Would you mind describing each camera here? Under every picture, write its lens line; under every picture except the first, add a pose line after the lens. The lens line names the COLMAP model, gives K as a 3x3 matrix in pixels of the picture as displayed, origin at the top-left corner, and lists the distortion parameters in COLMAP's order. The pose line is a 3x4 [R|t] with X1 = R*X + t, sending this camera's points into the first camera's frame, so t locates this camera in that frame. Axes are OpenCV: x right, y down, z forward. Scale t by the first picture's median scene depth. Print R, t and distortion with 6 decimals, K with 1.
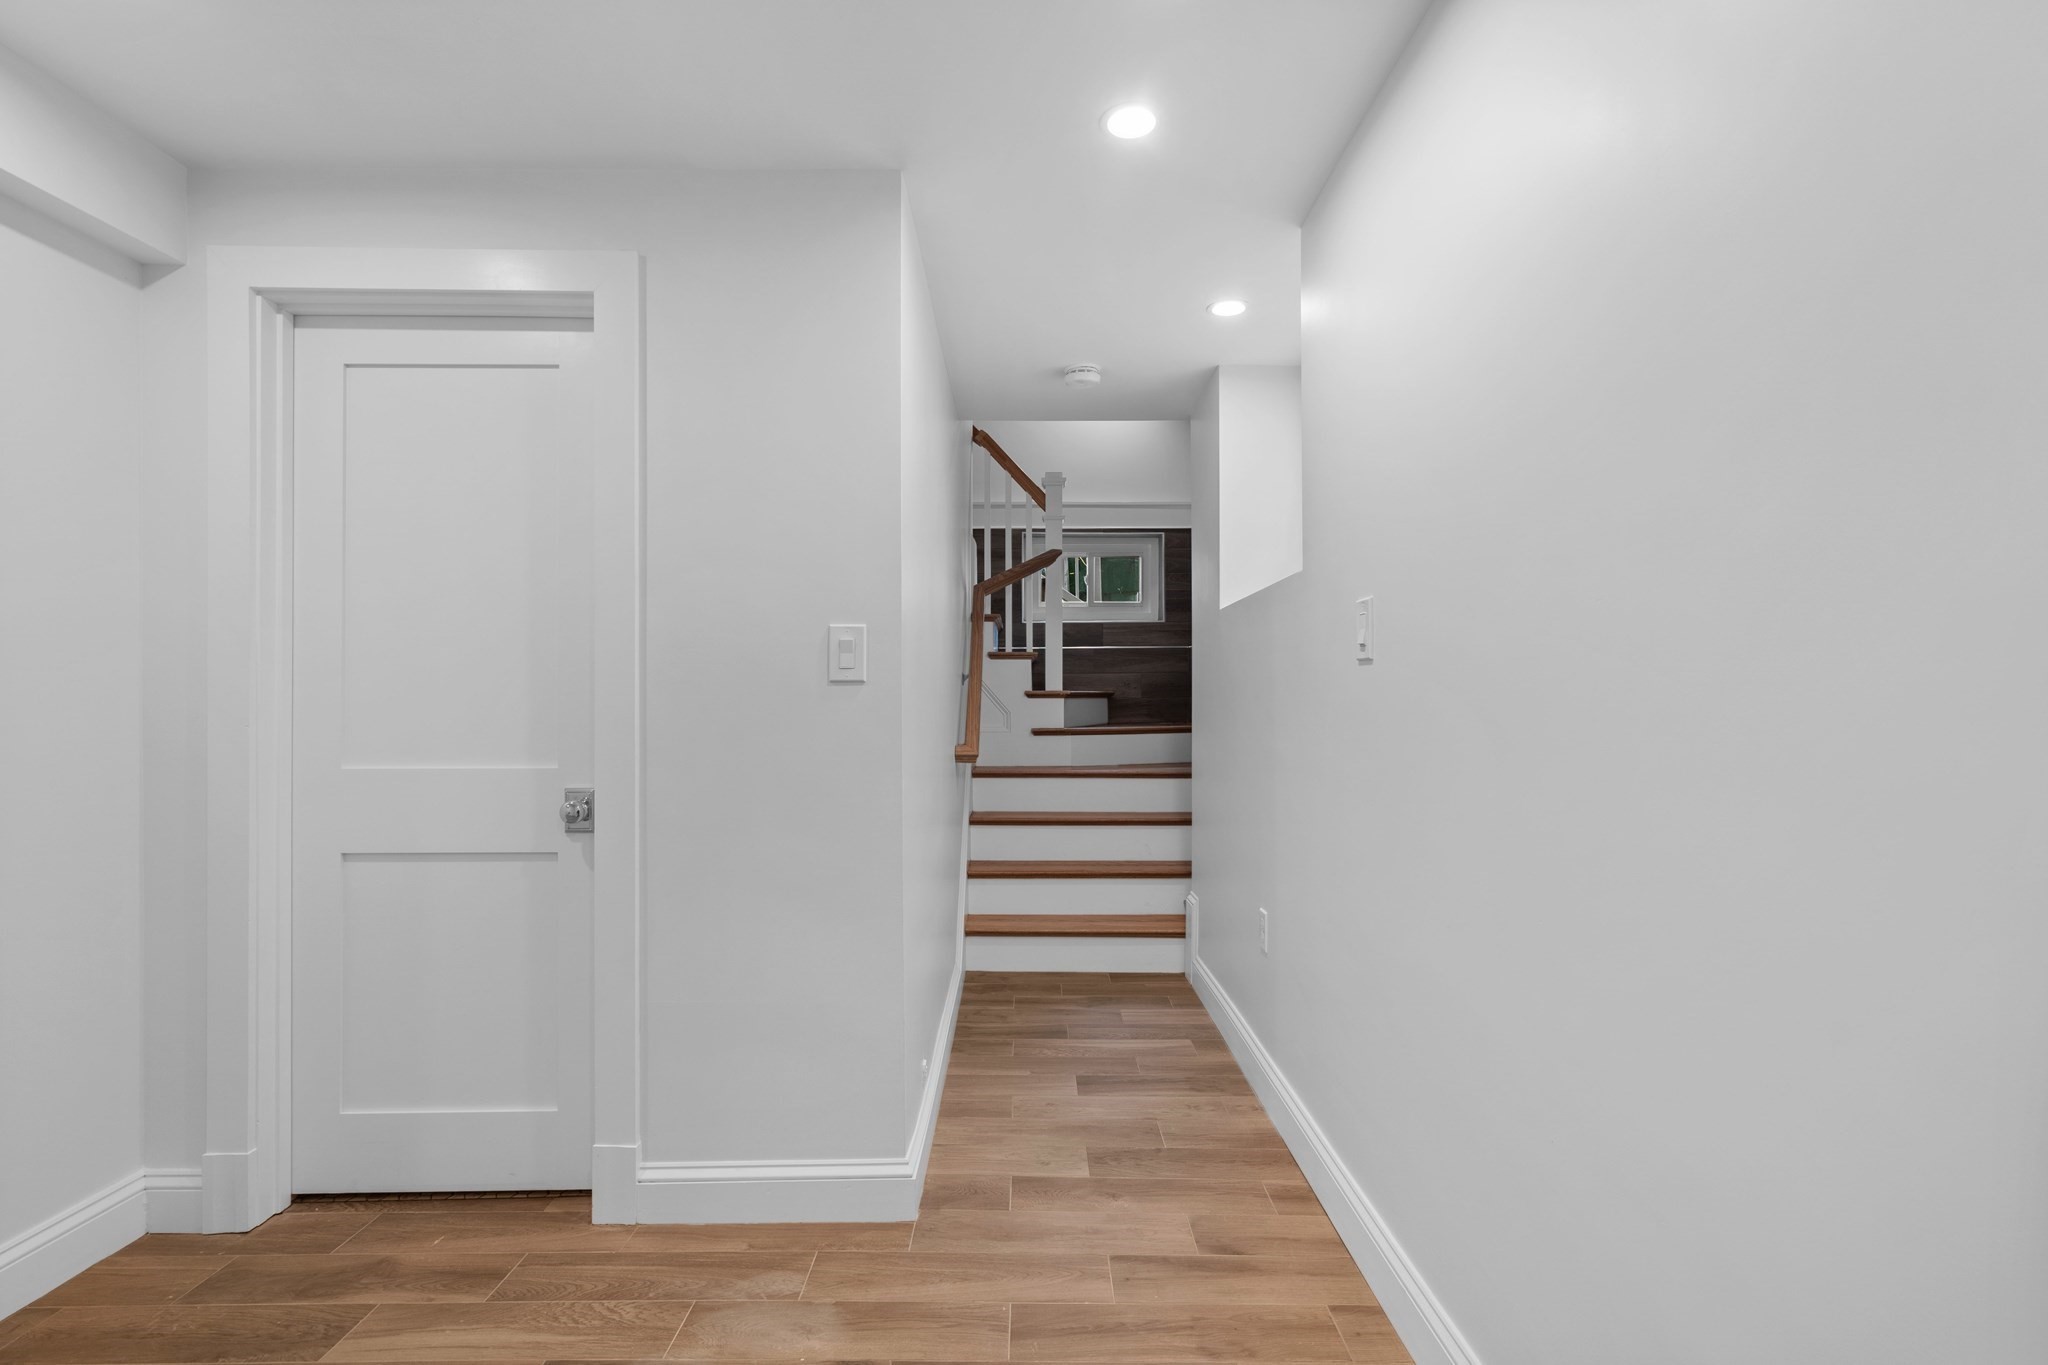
lens RADIAL K [[937.9, 0, 1028.2], [0, 937.9, 695.8], [0, 0, 1]] dist [-0.004275, 0.002098]
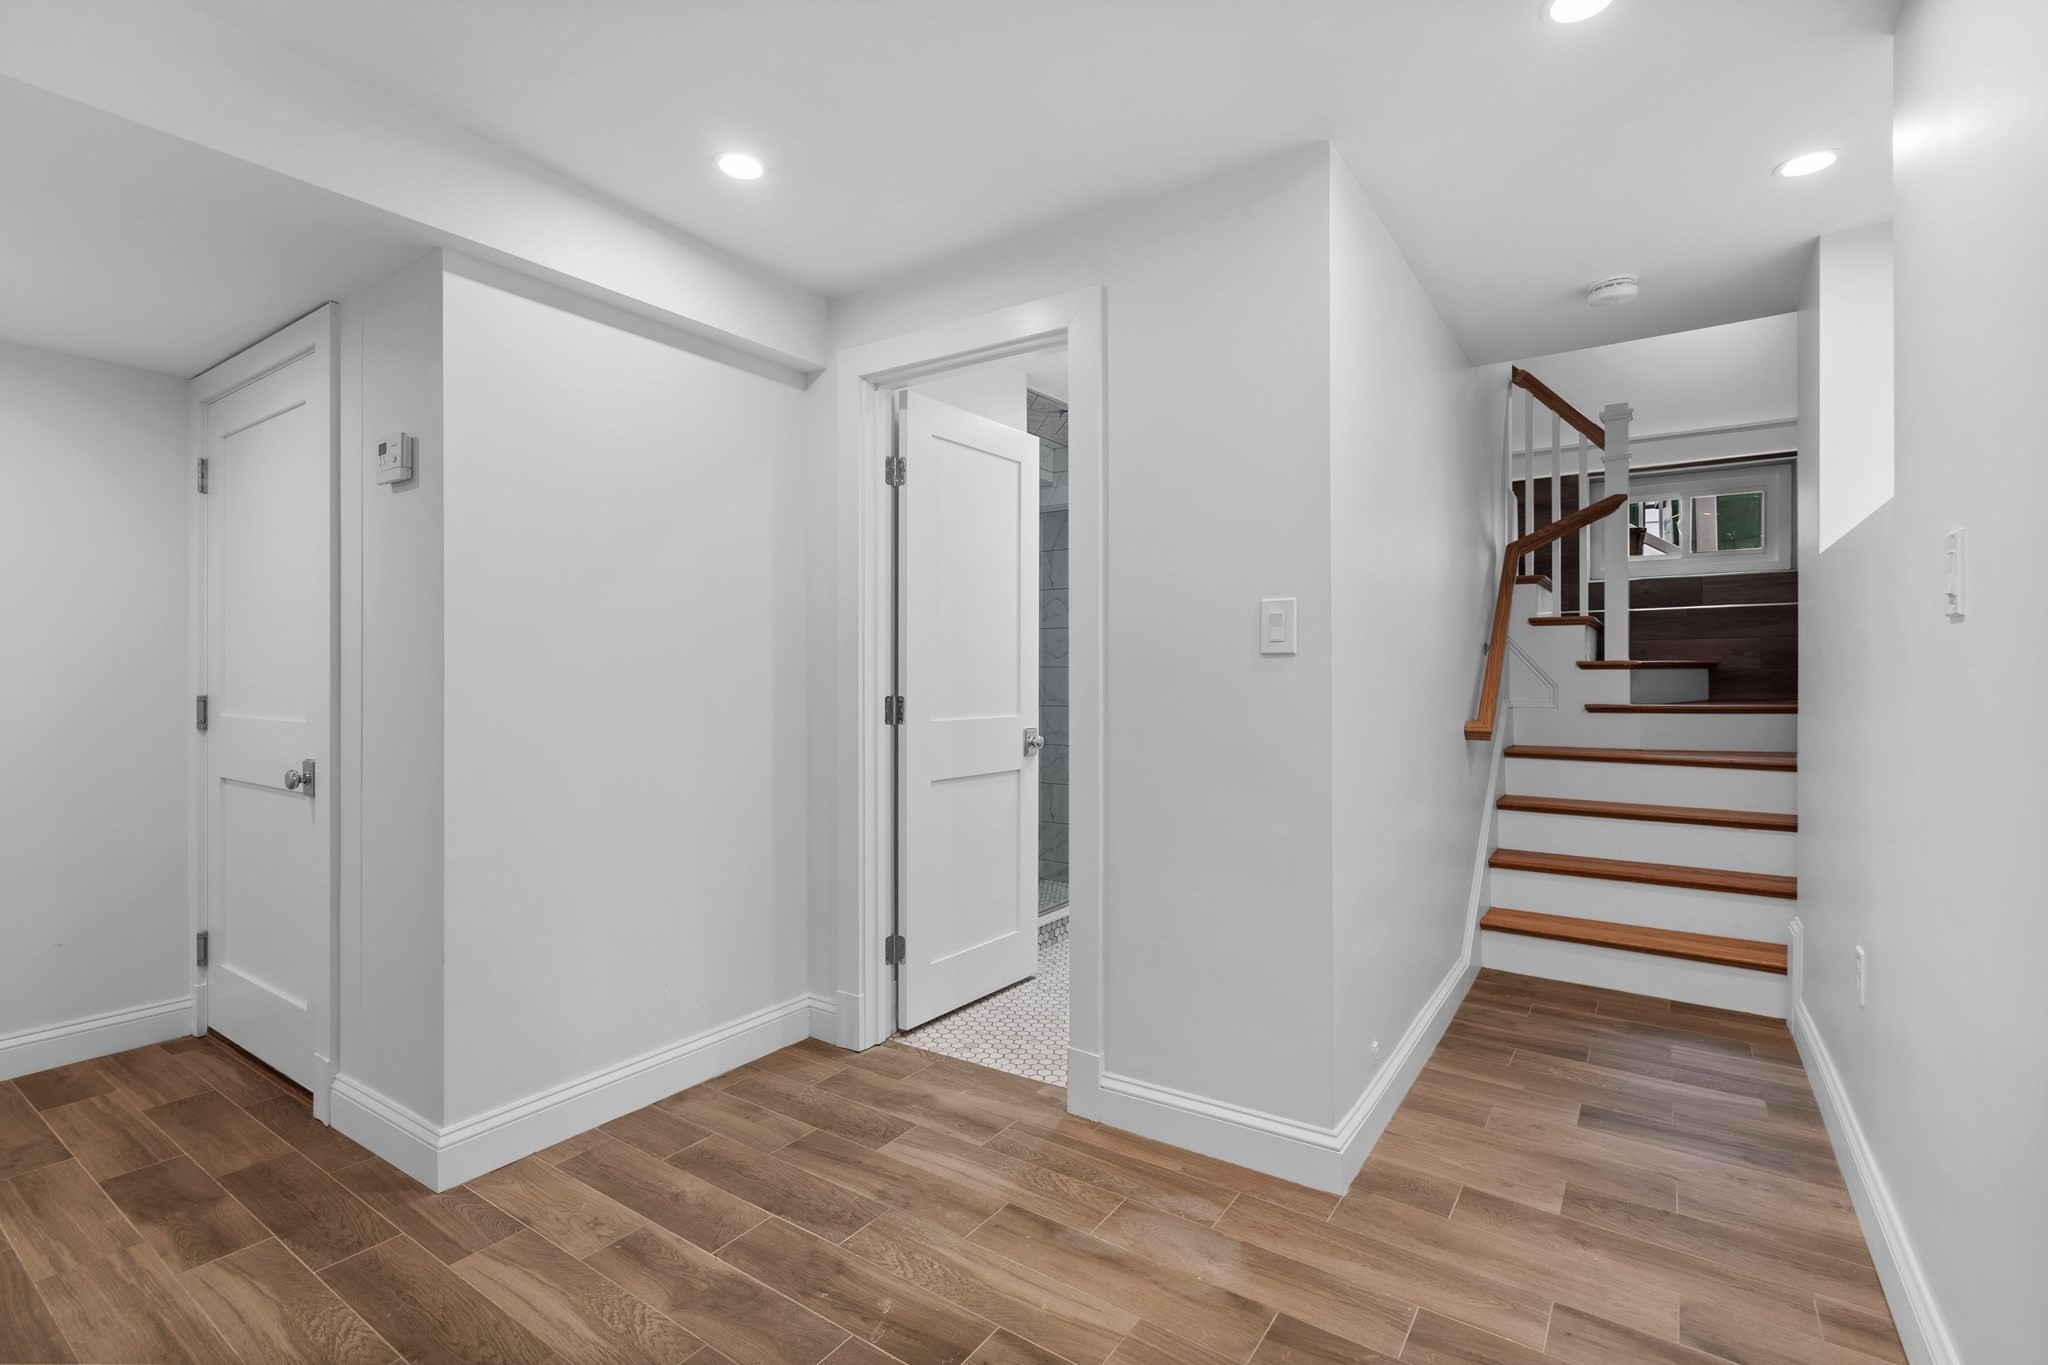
lens RADIAL K [[933.9, 0, 1030.7], [0, 933.9, 673.5], [0, 0, 1]] dist [-0.003094, 0.001003]
pose [[0.821139, 0.000062, -0.570728, 0.163640], [0.003486, 0.999981, 0.005125, -0.000080], [0.570718, -0.006198, 0.821123, 0.002166]]
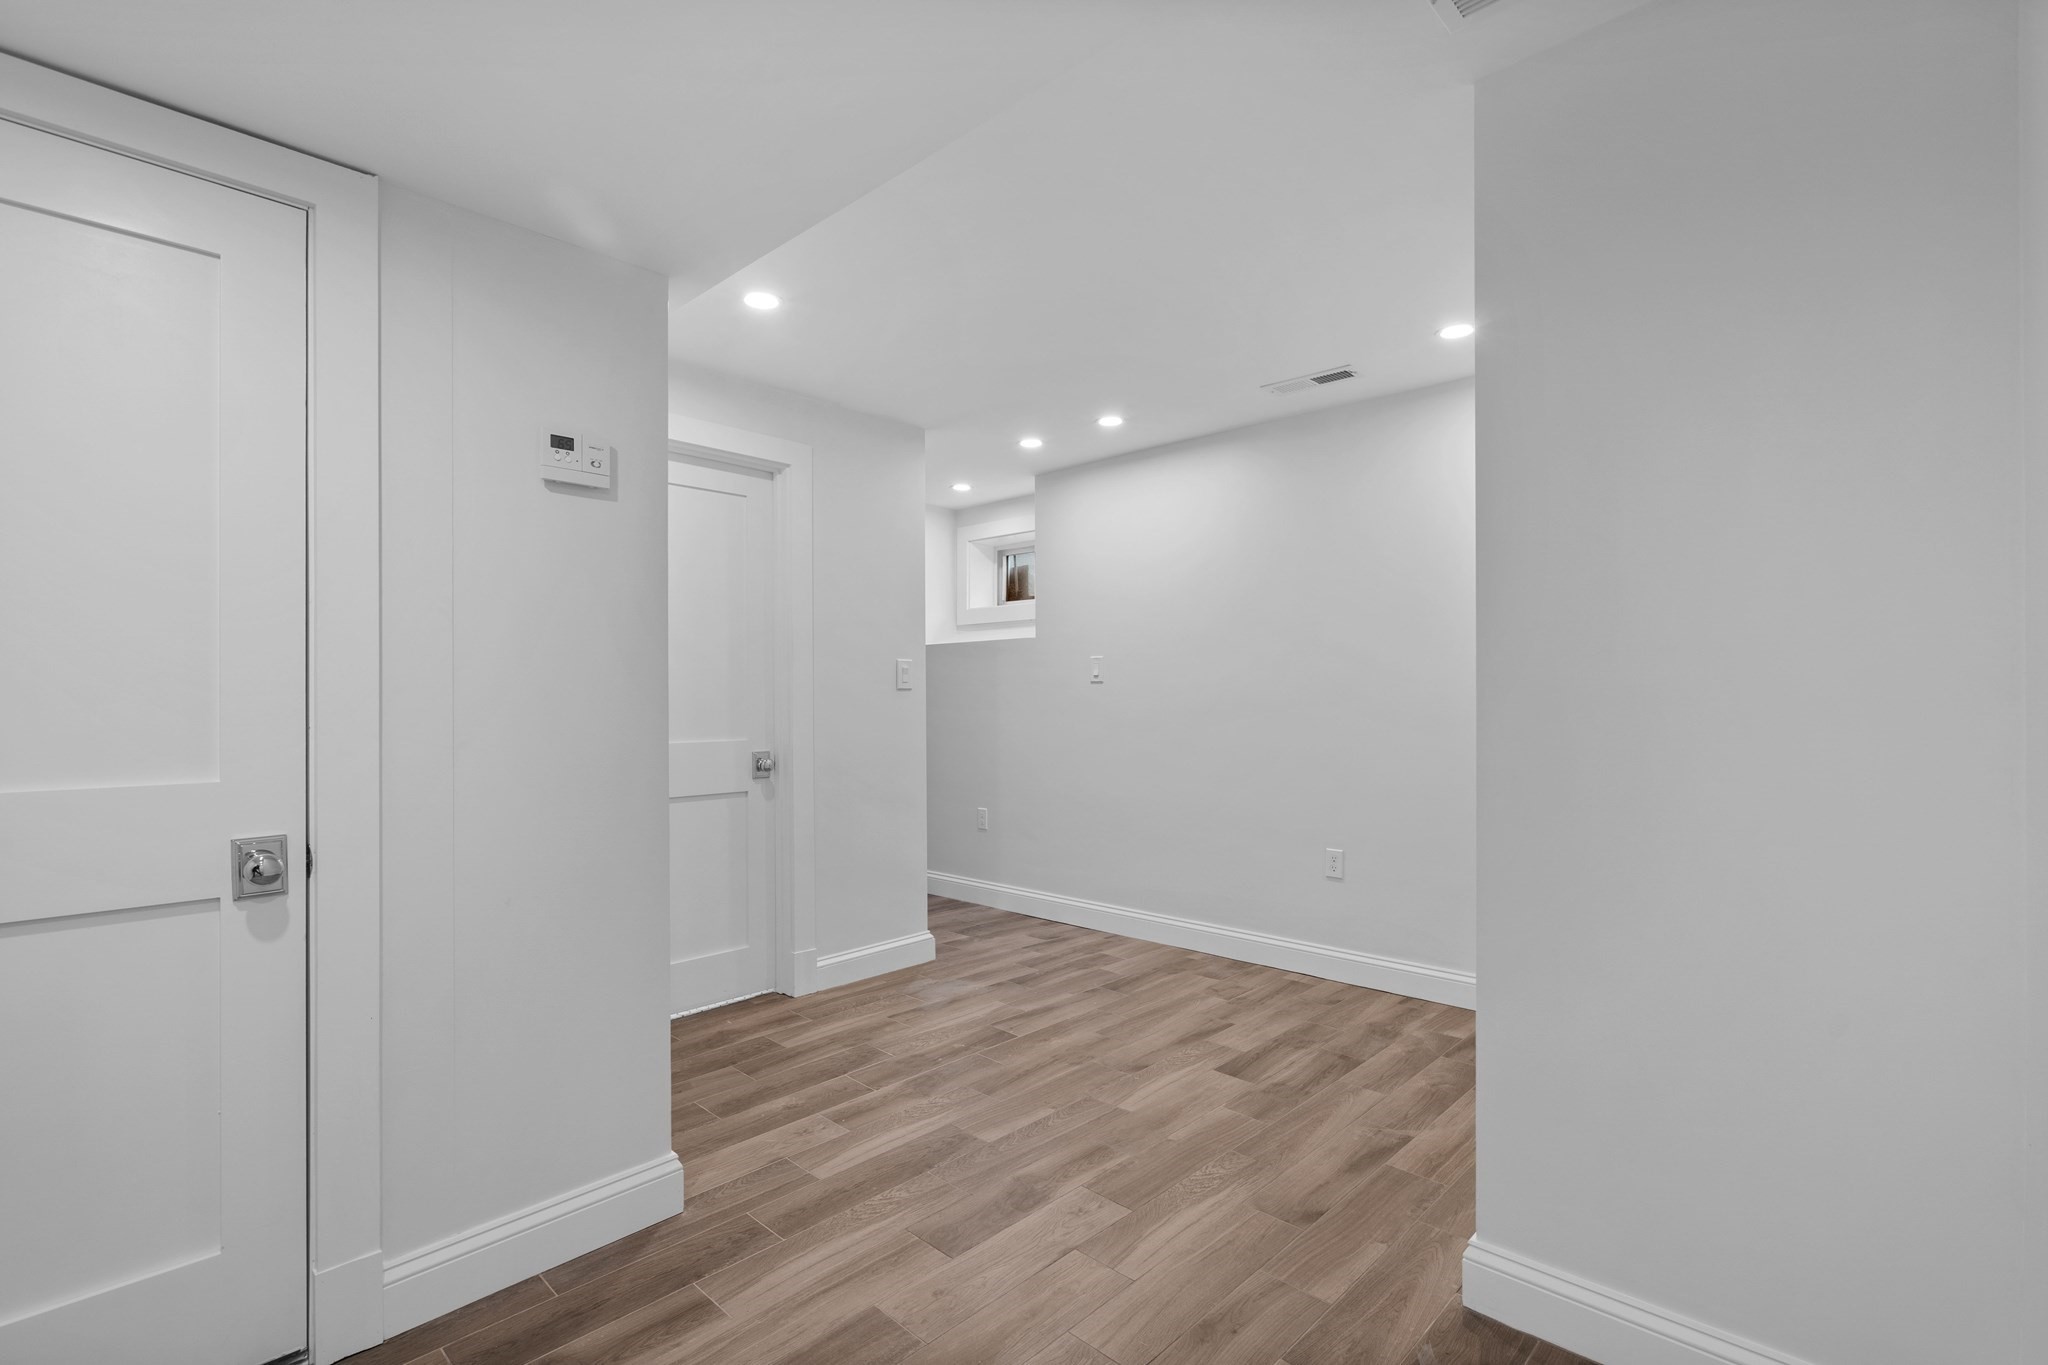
lens RADIAL K [[937.9, 0, 1028.2], [0, 937.9, 695.8], [0, 0, 1]] dist [-0.004275, 0.002098]
pose [[0.696353, 0.000886, 0.717699, -1.345966], [-0.003642, 0.999991, 0.002298, -0.006474], [-0.717690, -0.004214, 0.696350, -0.505539]]
